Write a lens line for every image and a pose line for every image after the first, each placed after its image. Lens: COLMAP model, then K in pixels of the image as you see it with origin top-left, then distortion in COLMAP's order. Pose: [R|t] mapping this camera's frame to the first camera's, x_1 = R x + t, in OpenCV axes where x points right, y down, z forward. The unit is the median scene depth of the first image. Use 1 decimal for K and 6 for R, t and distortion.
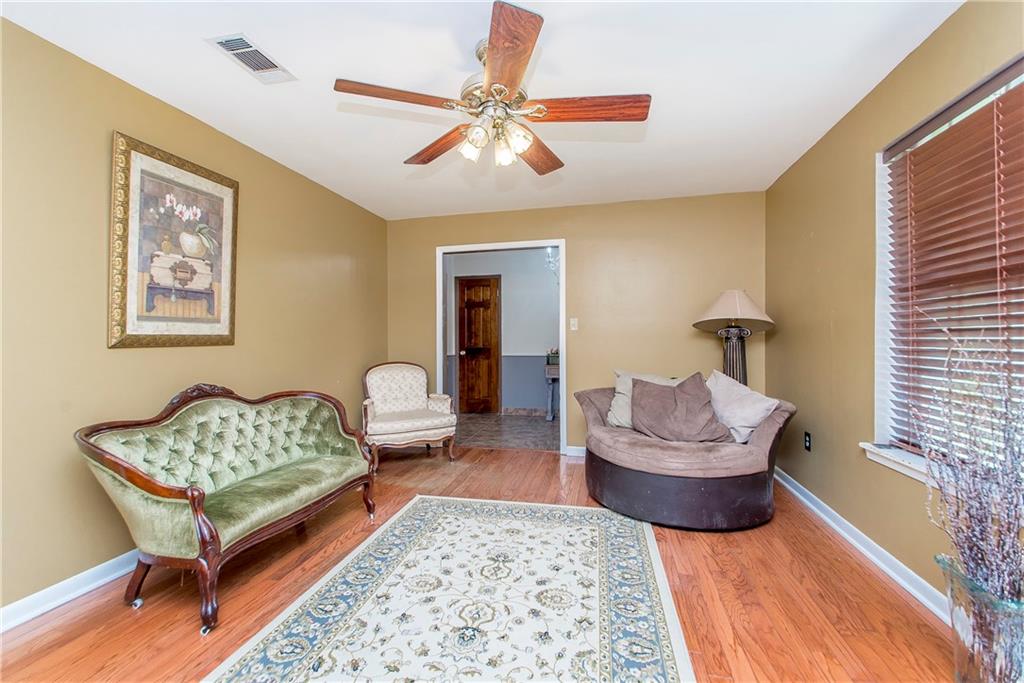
lens RADIAL K [[445.7, 0, 512.2], [0, 445.7, 337.1], [0, 0, 1]] dist [0.015799, -0.002767]
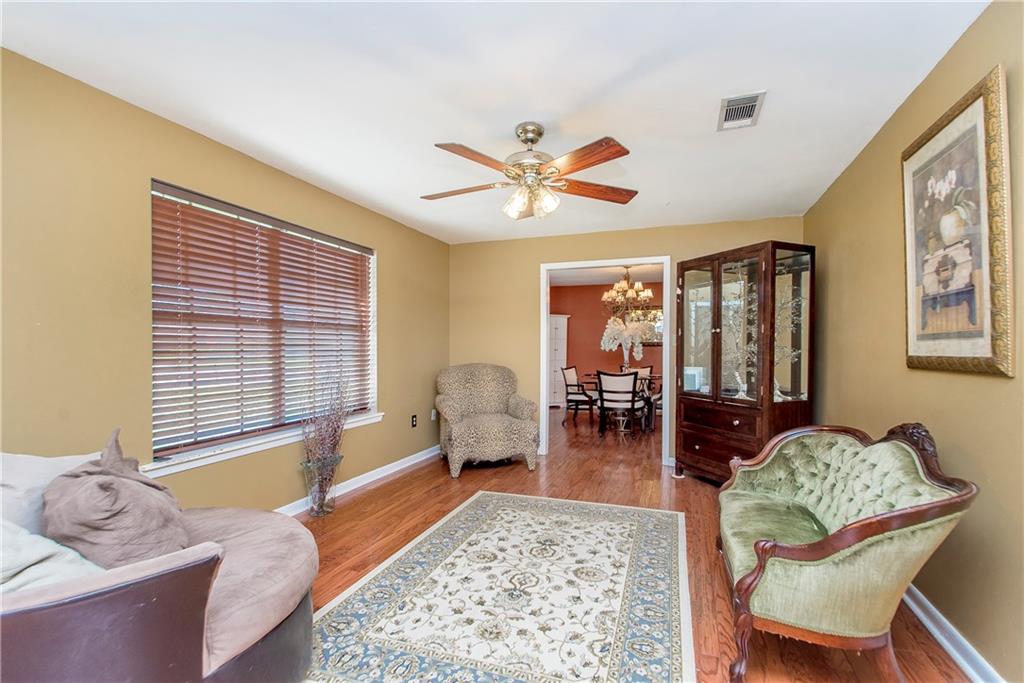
lens RADIAL K [[445.7, 0, 512.5], [0, 445.7, 341.9], [0, 0, 1]] dist [0.015799, -0.002767]
pose [[-0.988173, 0.001088, 0.153341, -0.150230], [-0.001701, 0.999836, -0.018057, -0.014561], [-0.153335, -0.018104, -0.988008, 1.808929]]
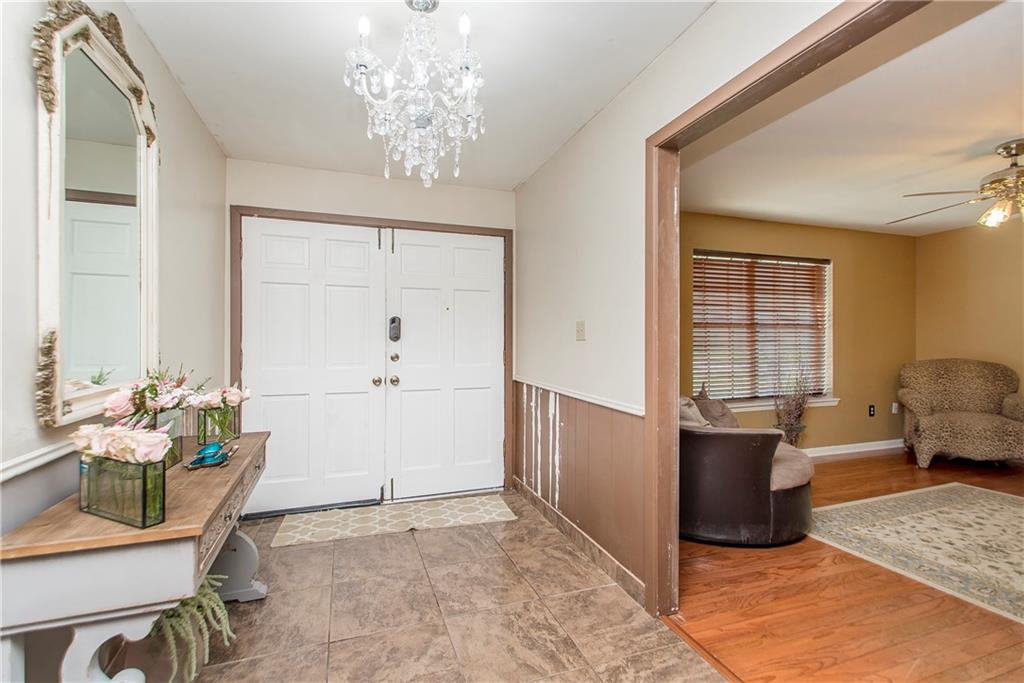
lens RADIAL K [[445.7, 0, 517.3], [0, 445.7, 343.1], [0, 0, 1]] dist [0.015799, -0.002767]
pose [[-0.525452, -0.005332, 0.850807, -0.339943], [-0.003038, 0.999986, 0.004390, -0.025086], [-0.850818, -0.000278, -0.525460, 2.444289]]
